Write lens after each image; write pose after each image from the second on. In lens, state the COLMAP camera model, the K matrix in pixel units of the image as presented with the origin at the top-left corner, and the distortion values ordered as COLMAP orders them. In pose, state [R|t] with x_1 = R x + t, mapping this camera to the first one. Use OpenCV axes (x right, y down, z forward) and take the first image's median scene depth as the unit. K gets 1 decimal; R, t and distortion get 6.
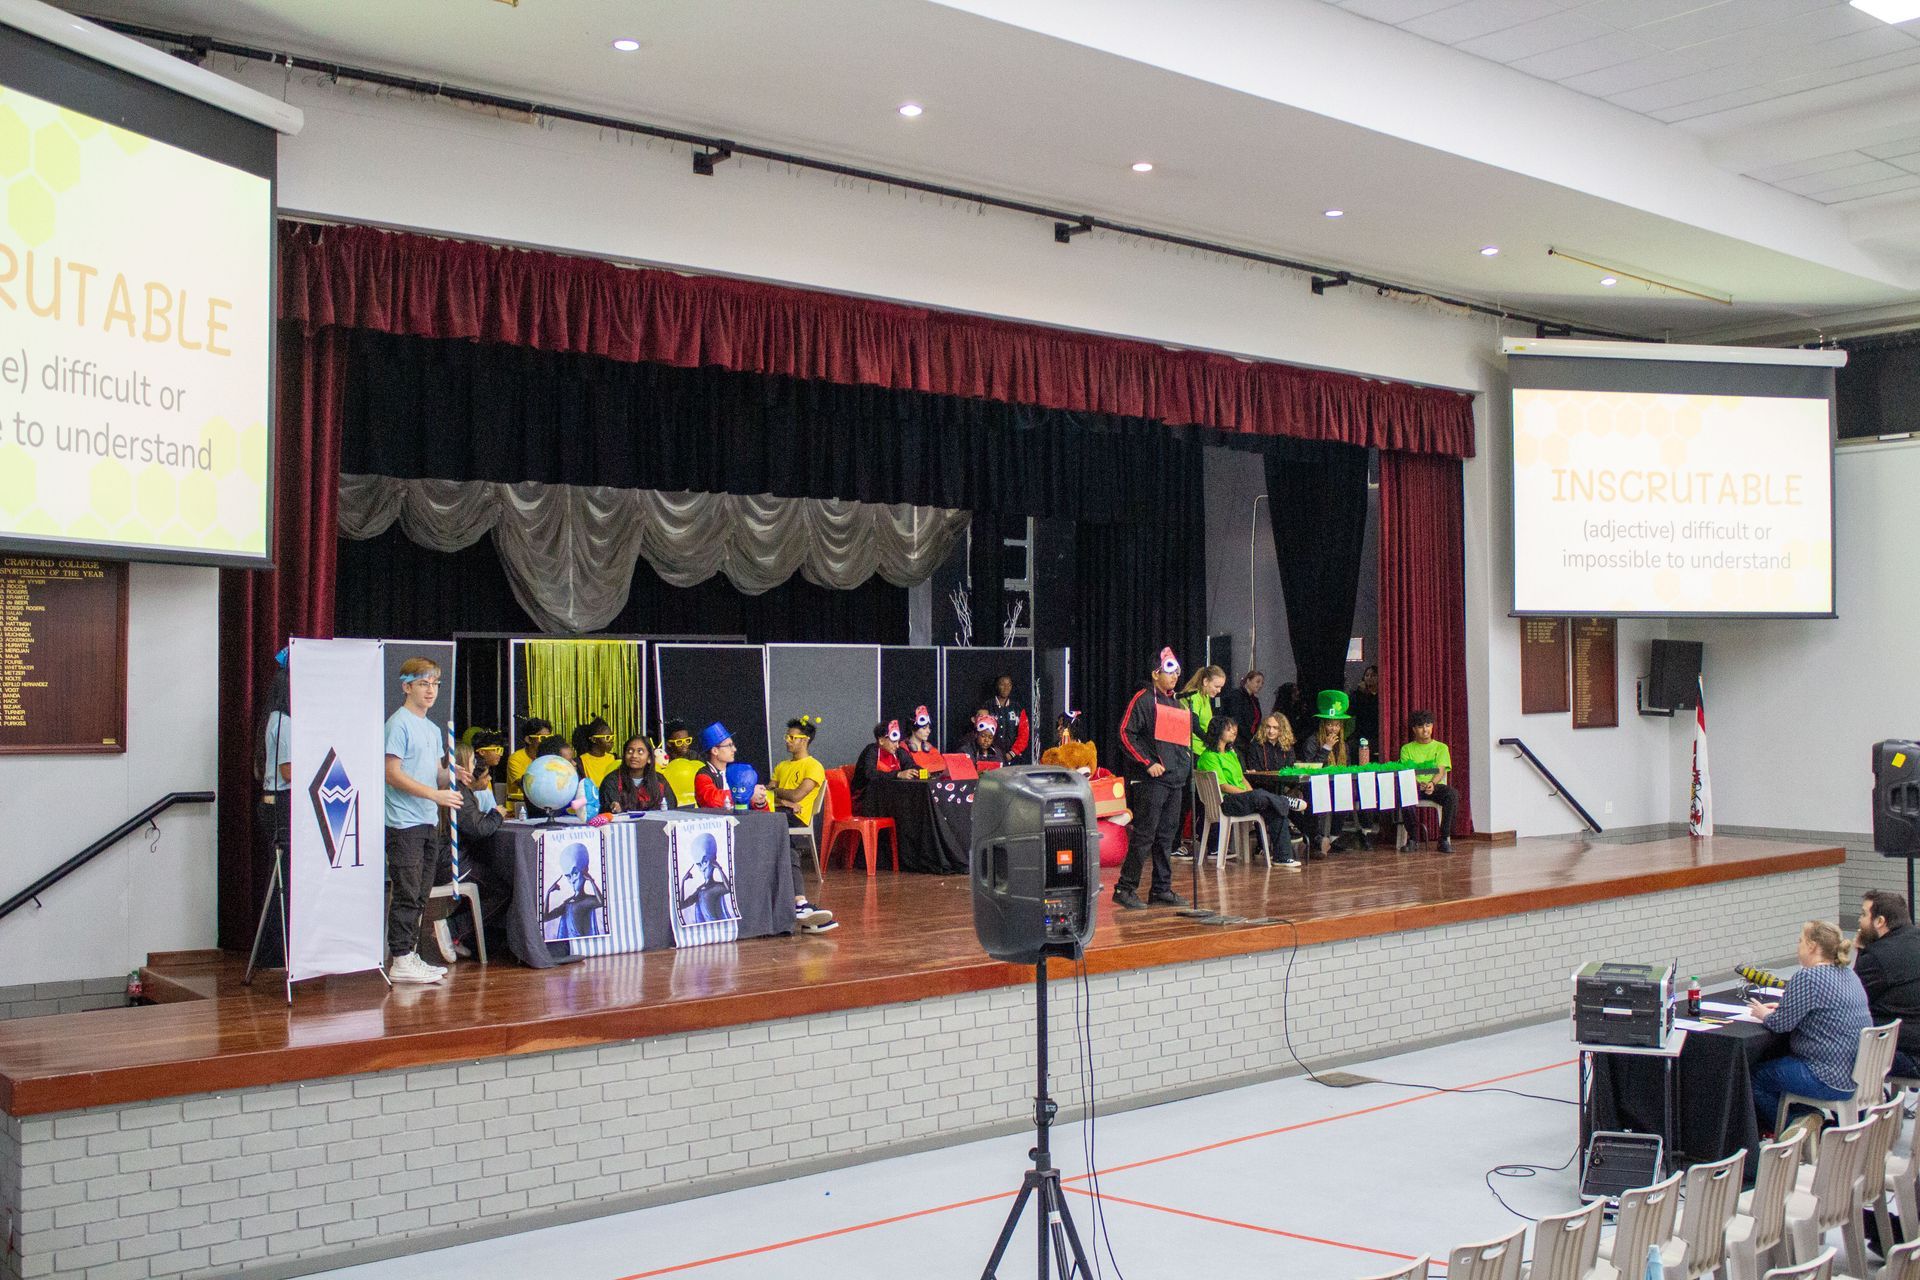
lens RADIAL K [[1899.8, 0, 950.4], [0, 1899.8, 637.6], [0, 0, 1]] dist [-0.098246, 0.000000]
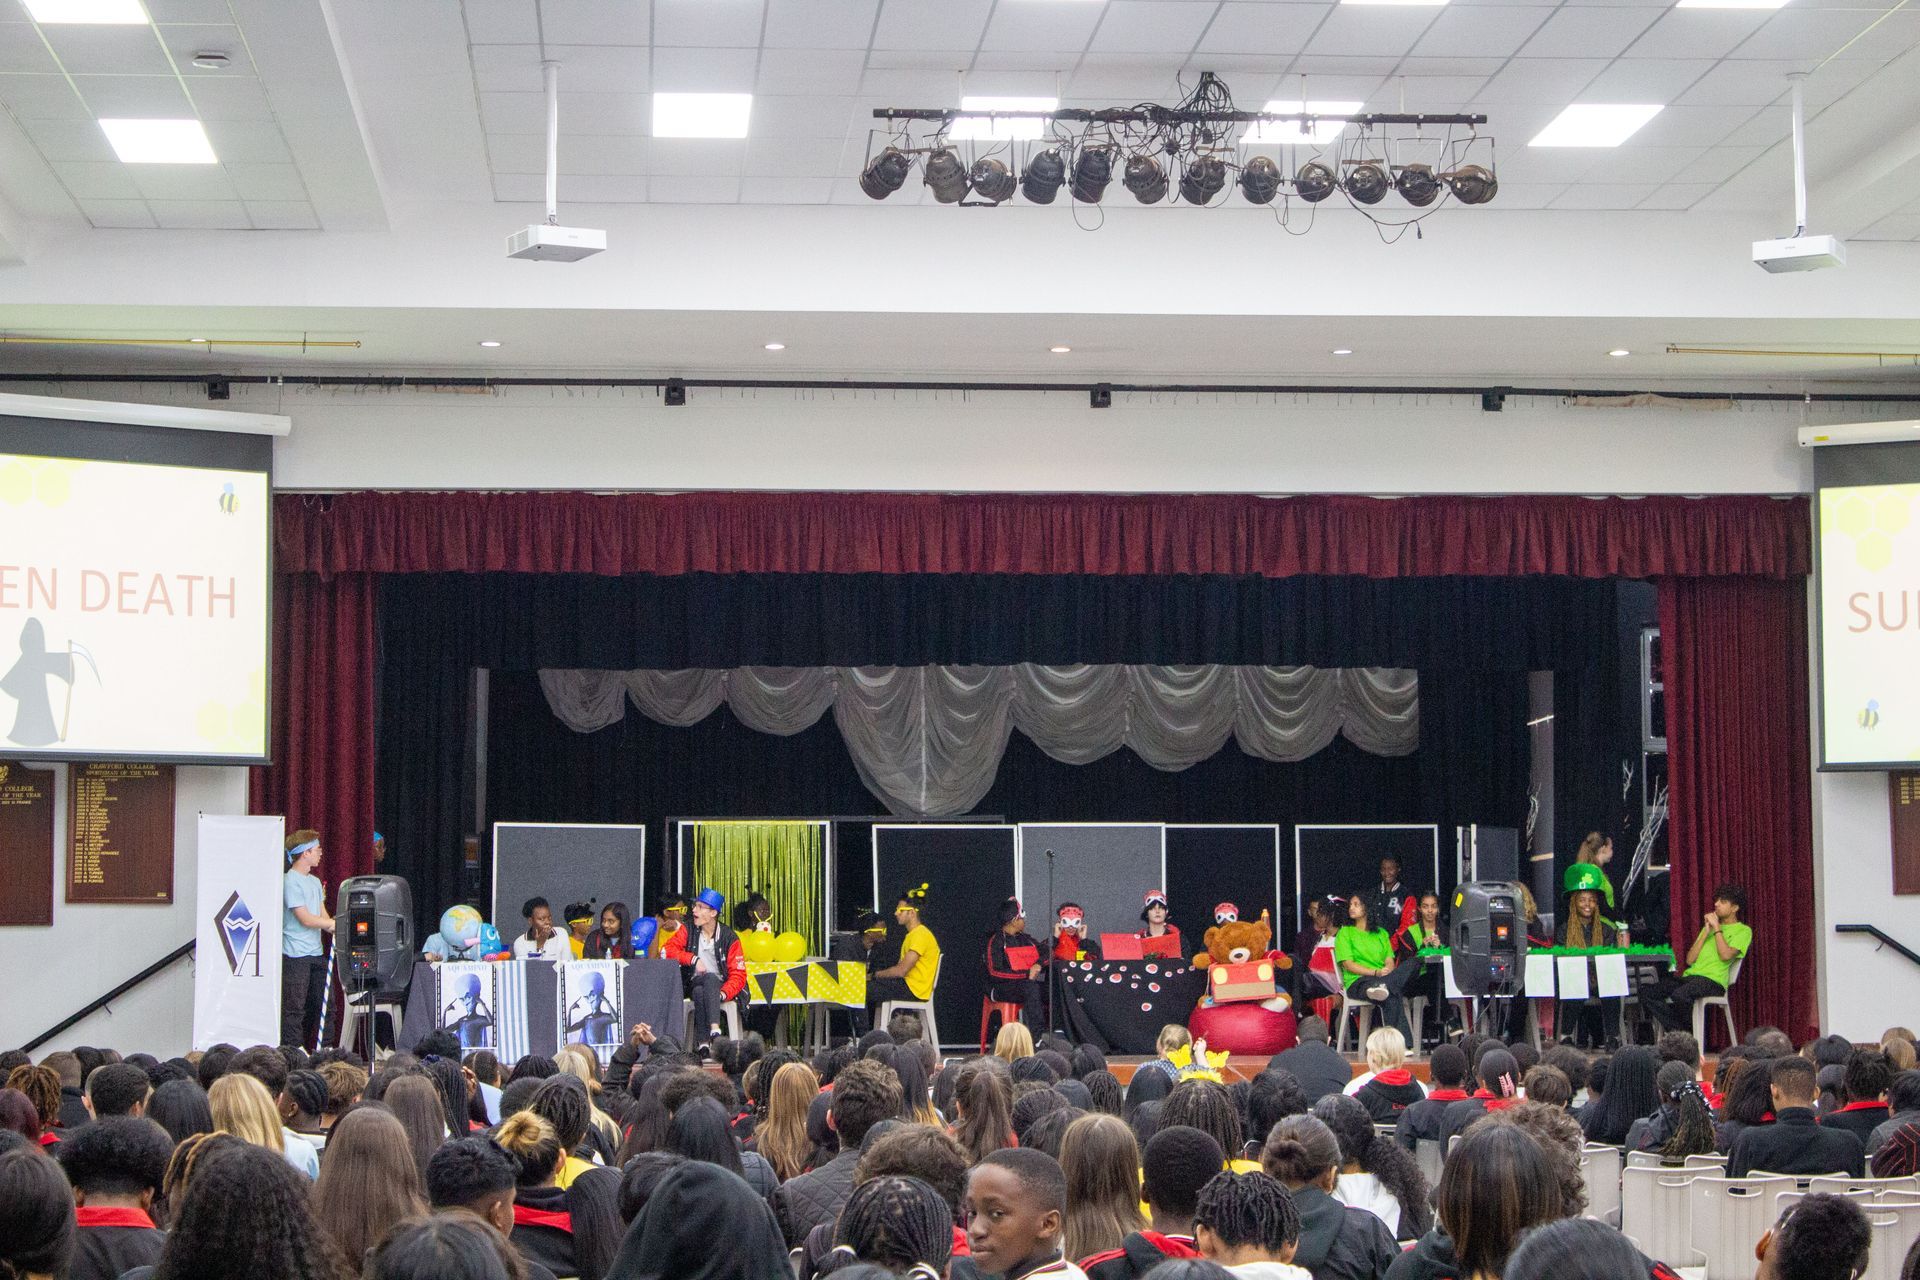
lens RADIAL K [[4067.5, 0, 965.0], [0, 4067.5, 641.9], [0, 0, 1]] dist [0.044786, 0.000000]
pose [[0.827306, -0.047252, -0.559761, 1.122005], [0.015019, 0.997960, -0.062045, 0.042182], [0.561551, 0.042923, 0.826328, -0.751251]]
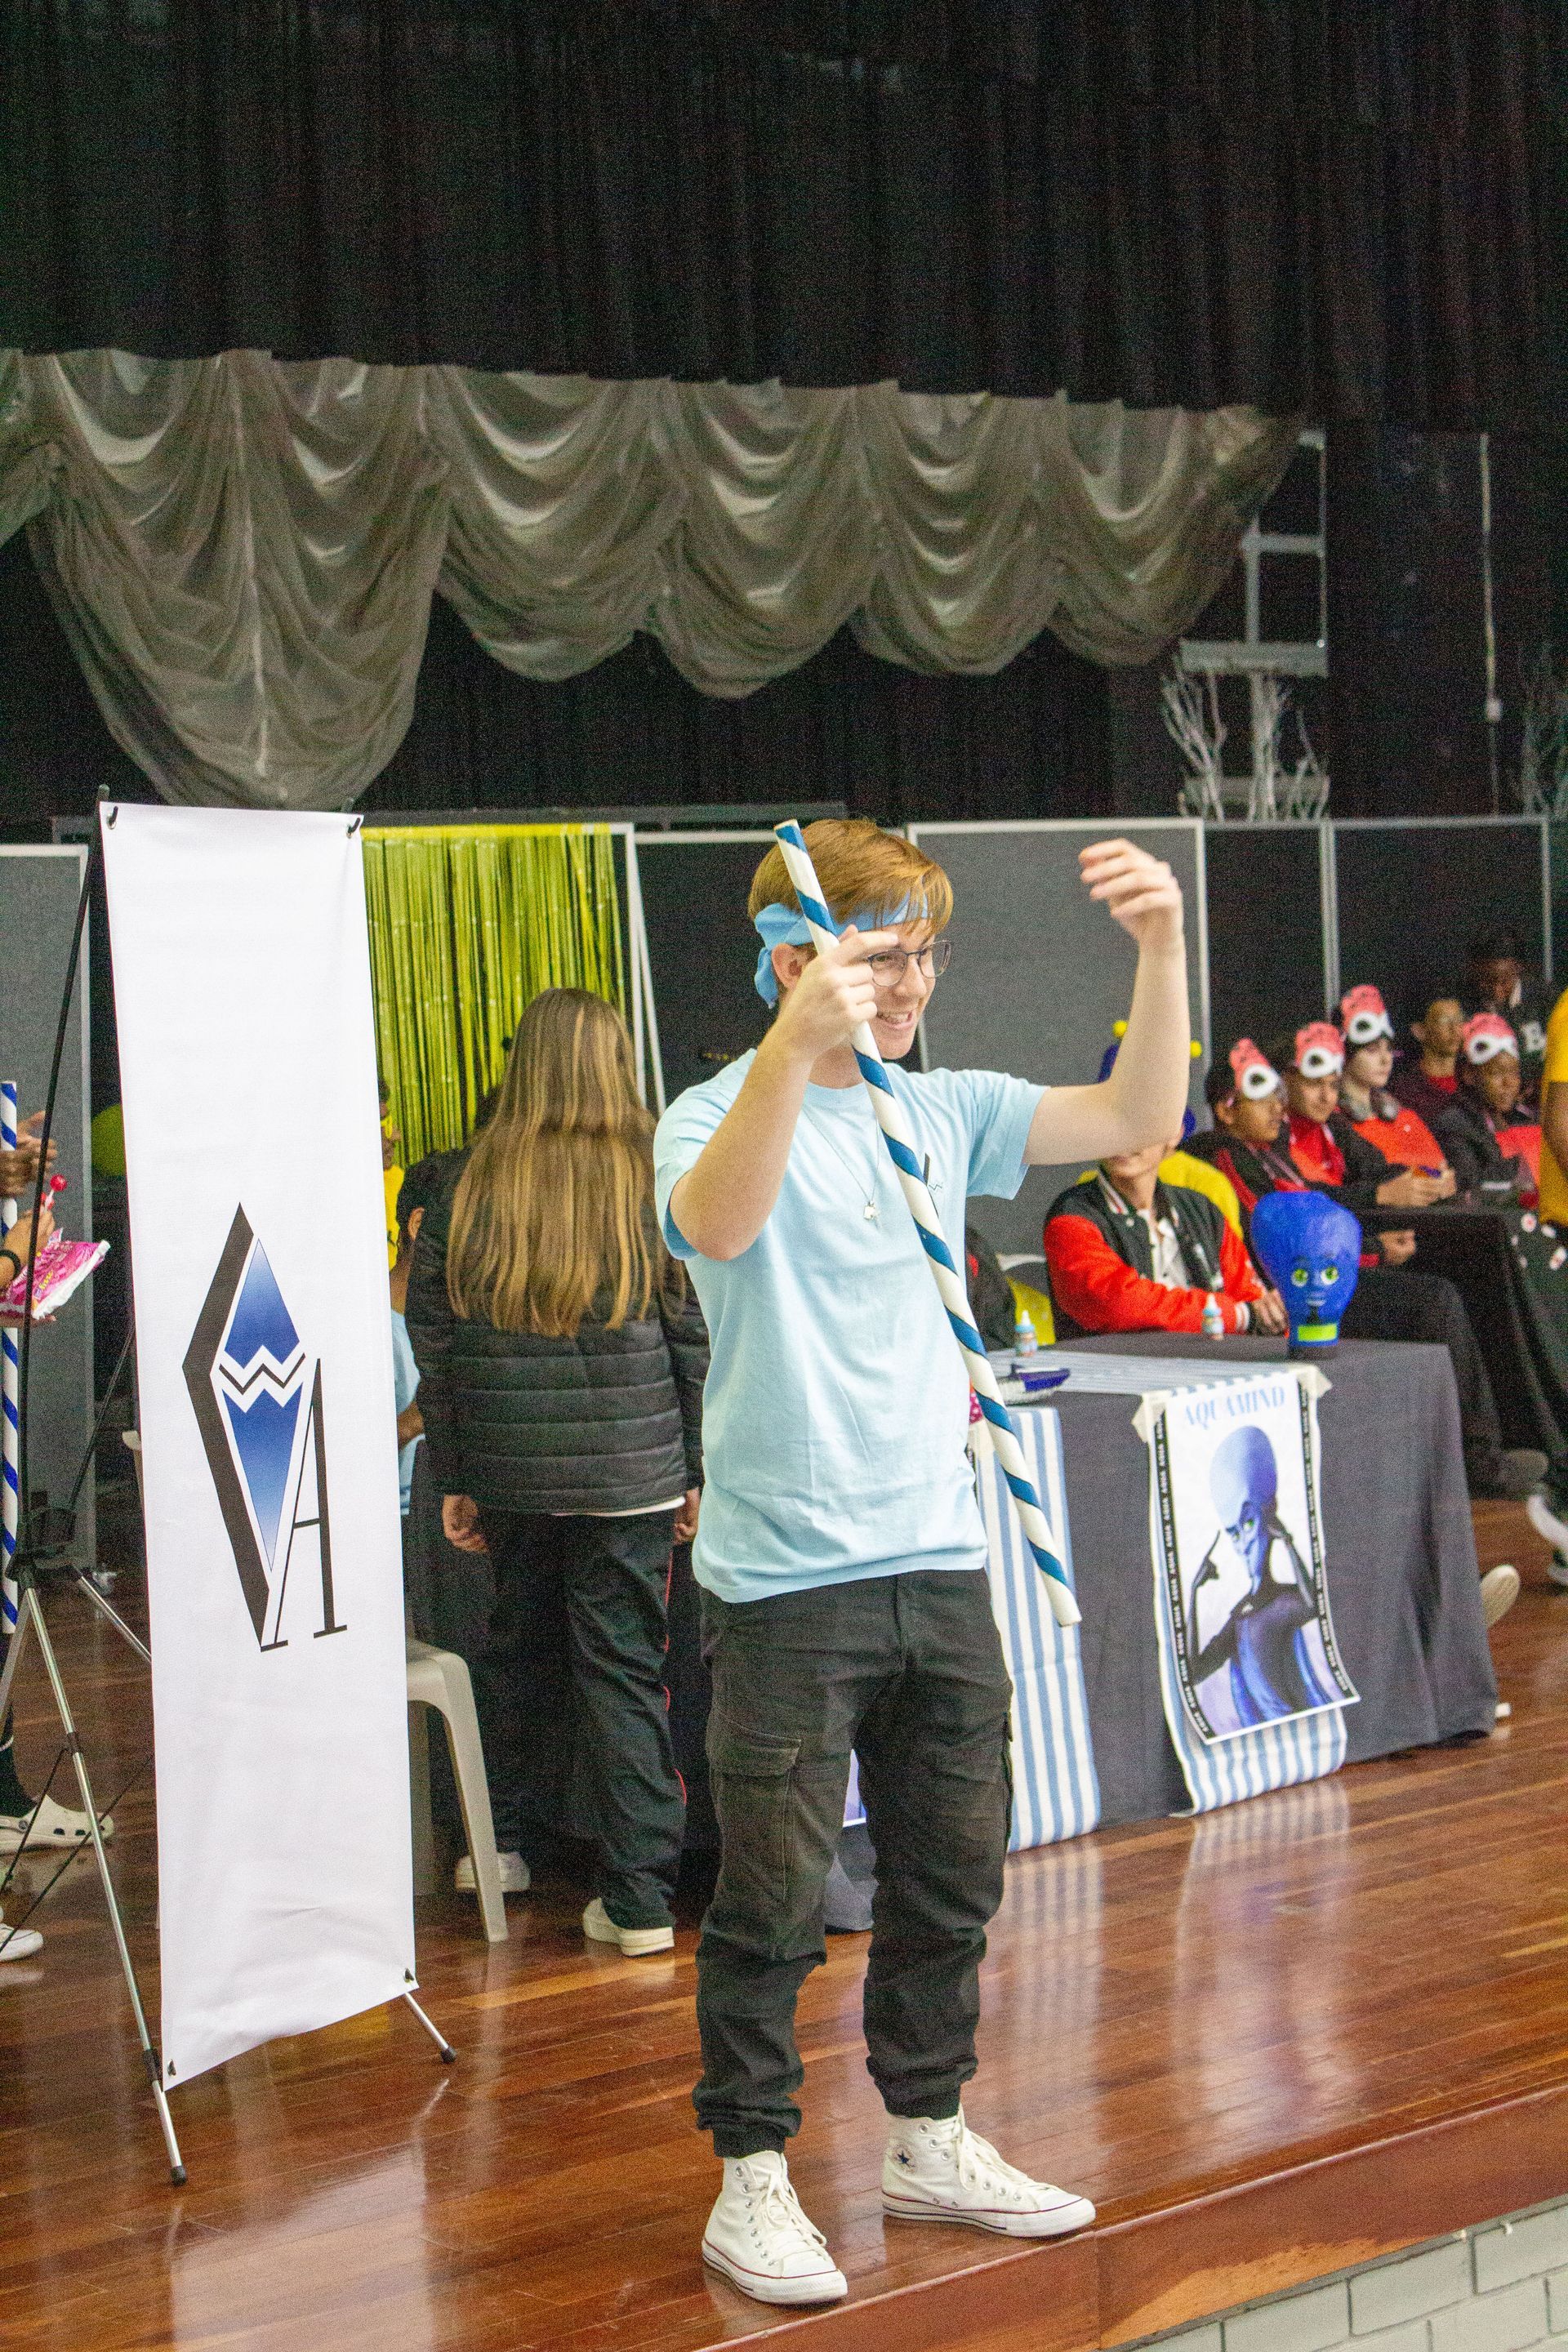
lens RADIAL K [[4497.1, 0, 786.8], [0, 4497.1, 1182.8], [0, 0, 1]] dist [0.007136, 0.000000]
pose [[0.998772, -0.039205, 0.030277, -0.162496], [0.036792, 0.996389, 0.076517, 0.005090], [-0.033167, -0.075309, 0.996609, 0.212797]]
